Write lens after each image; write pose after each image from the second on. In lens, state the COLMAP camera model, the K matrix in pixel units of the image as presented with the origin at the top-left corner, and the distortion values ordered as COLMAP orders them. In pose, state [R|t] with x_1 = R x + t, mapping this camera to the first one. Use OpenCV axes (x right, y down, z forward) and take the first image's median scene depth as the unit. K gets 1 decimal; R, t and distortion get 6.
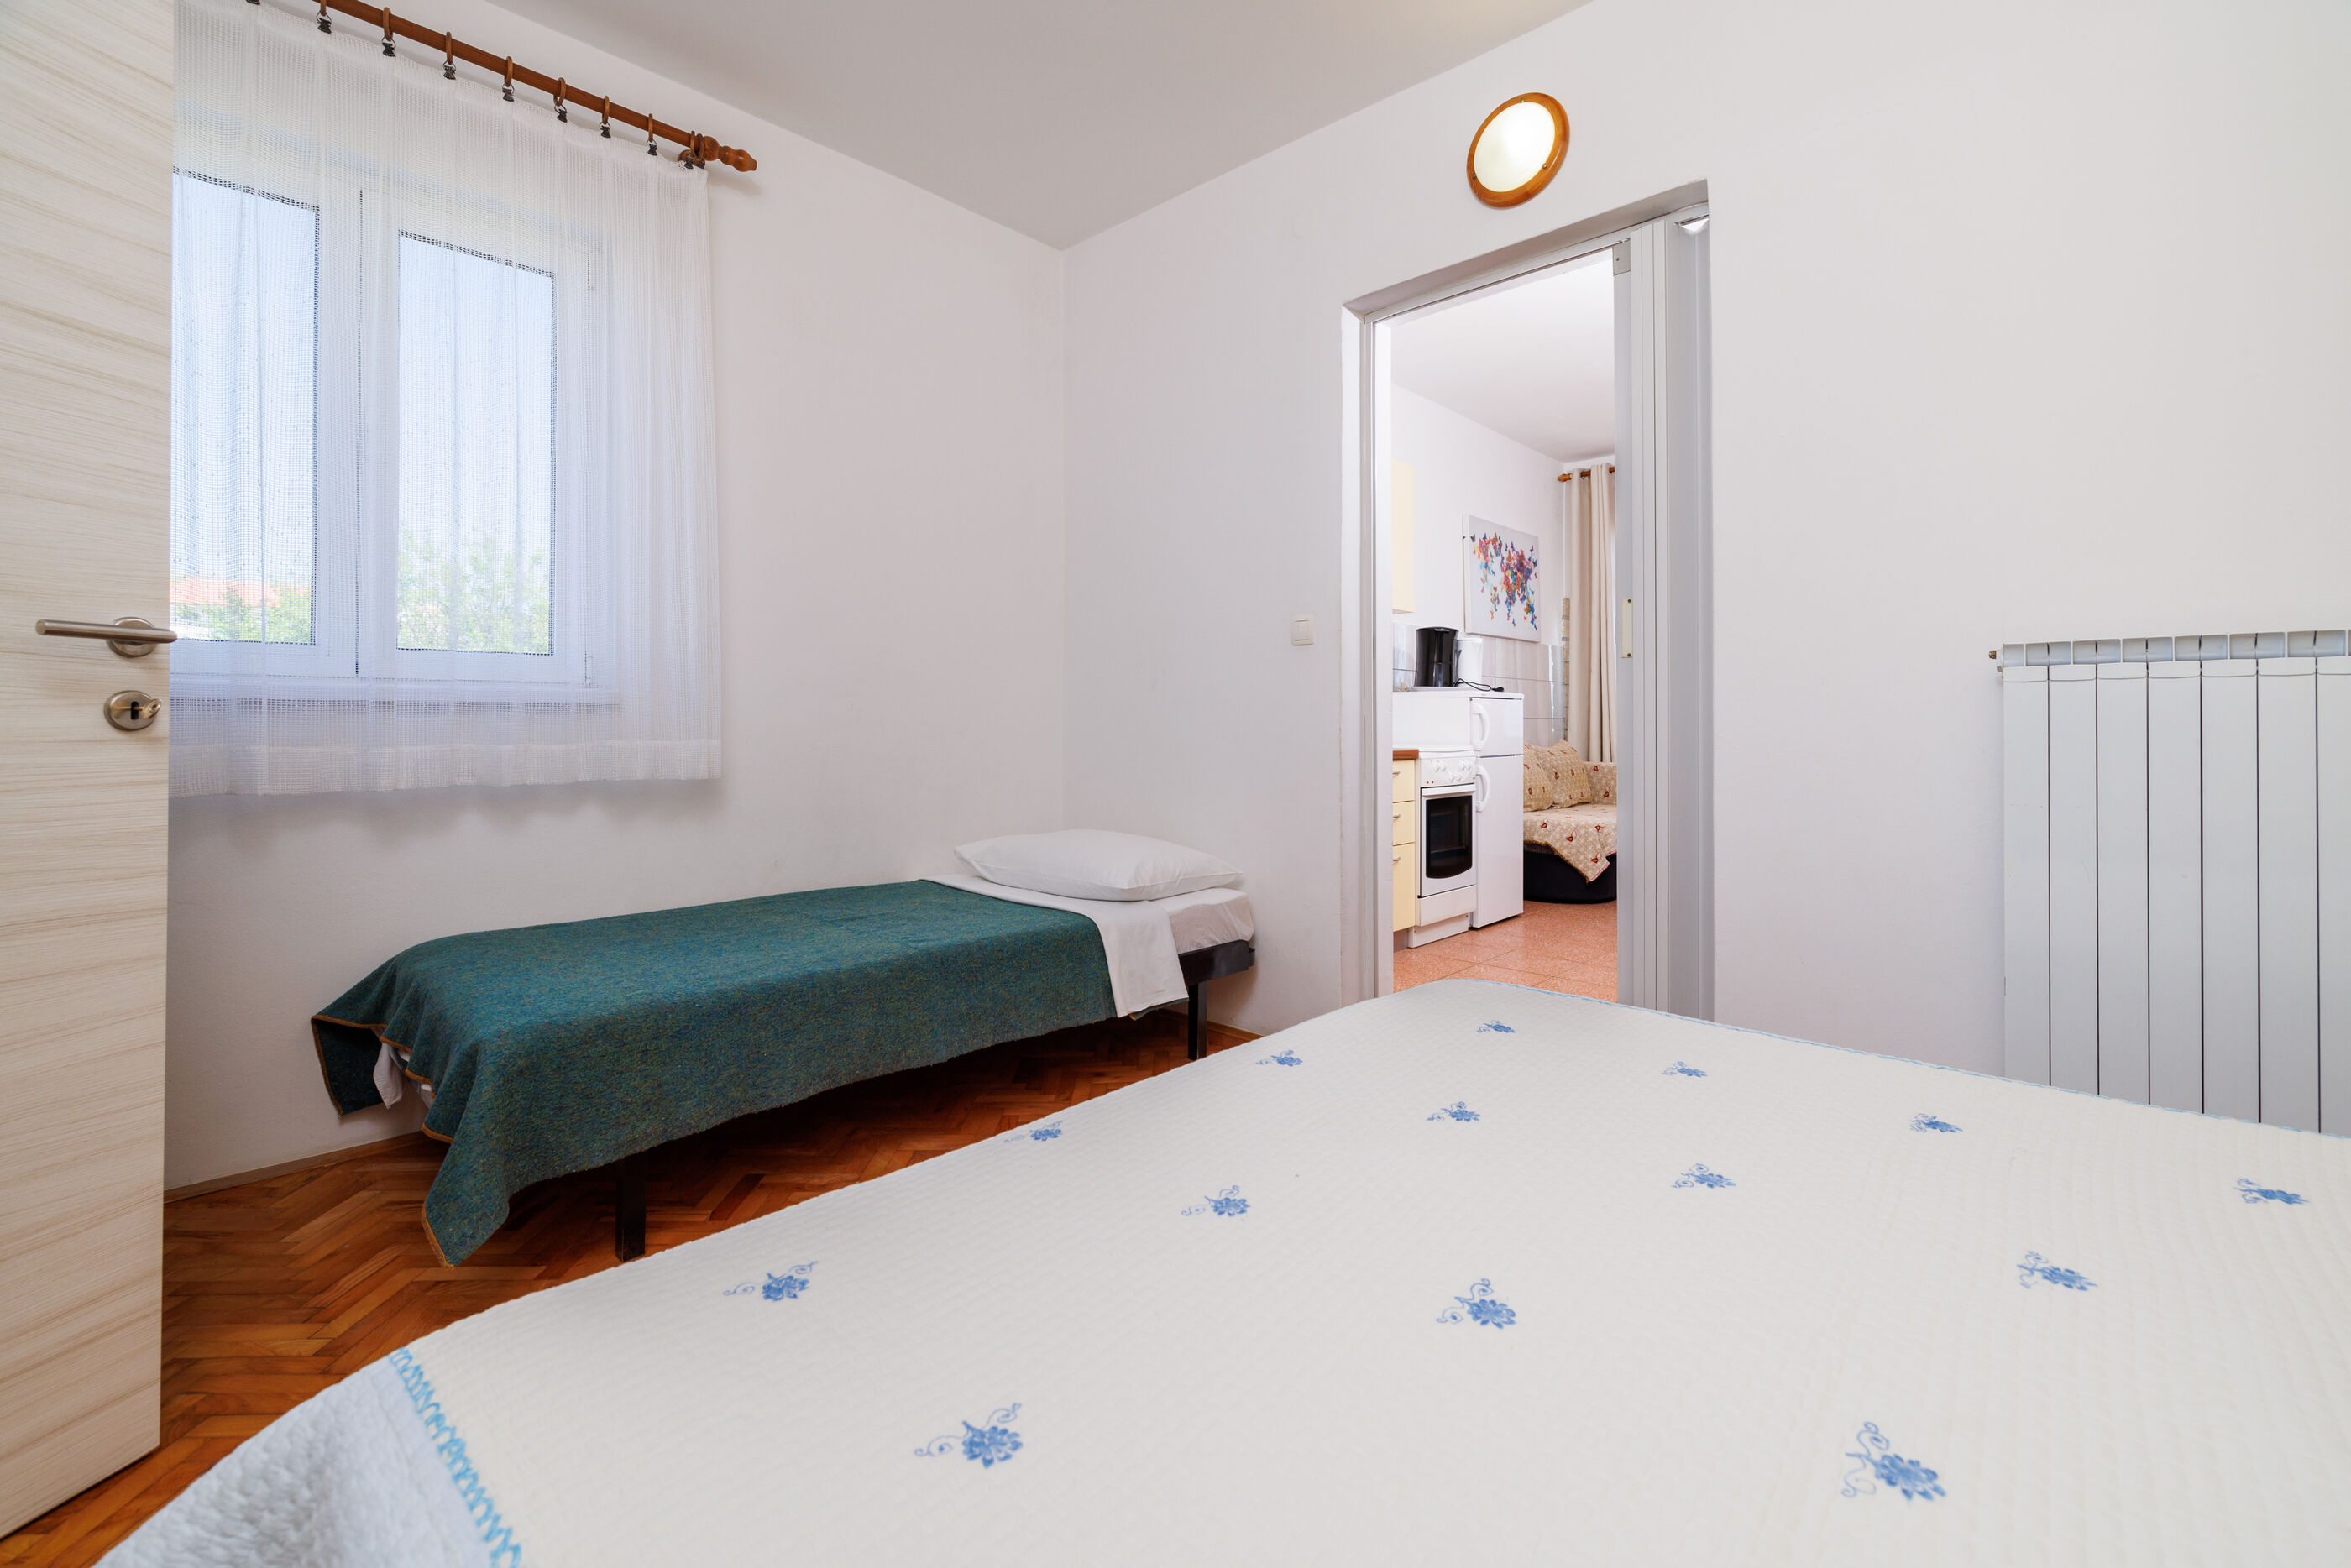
lens RADIAL K [[983.8, 0, 1183.6], [0, 983.8, 708.4], [0, 0, 1]] dist [0.002282, -0.000328]
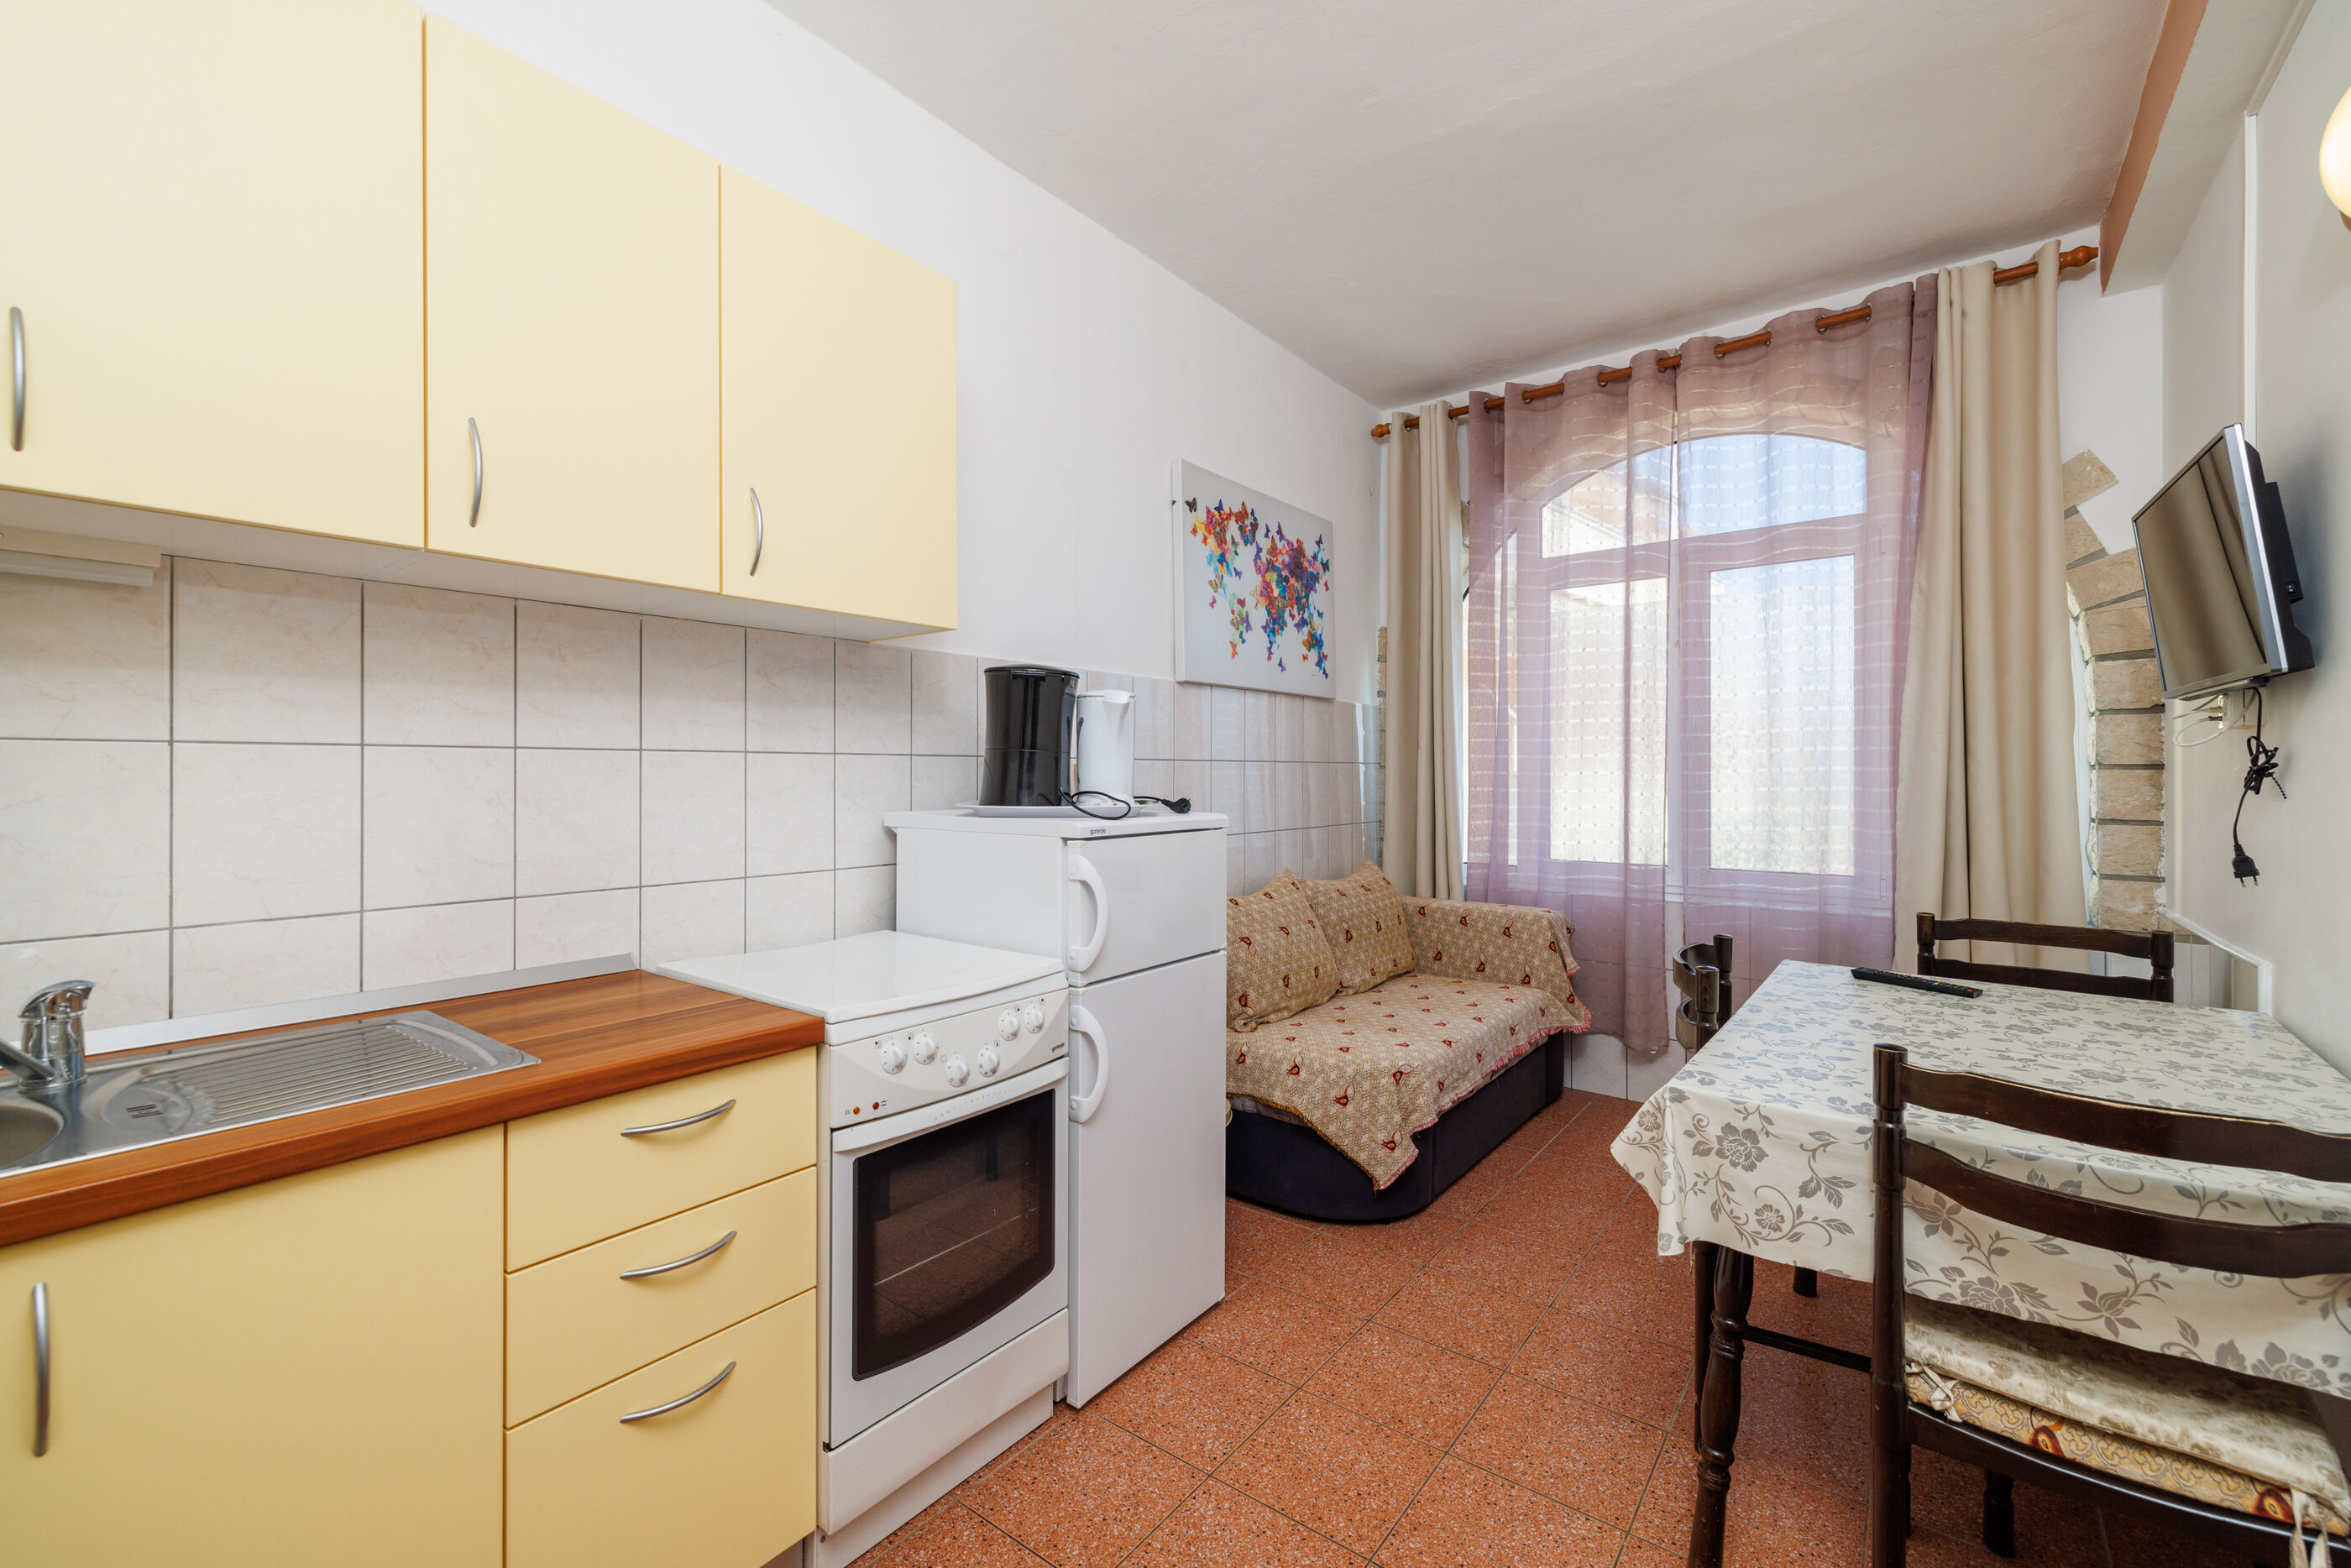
lens RADIAL K [[983.8, 0, 1184.5], [0, 983.8, 771.8], [0, 0, 1]] dist [0.002282, -0.000328]
pose [[0.994601, 0.001052, 0.103771, 0.271329], [-0.002470, 0.999905, 0.013538, -0.040052], [-0.103747, -0.013721, 0.994509, 0.537215]]
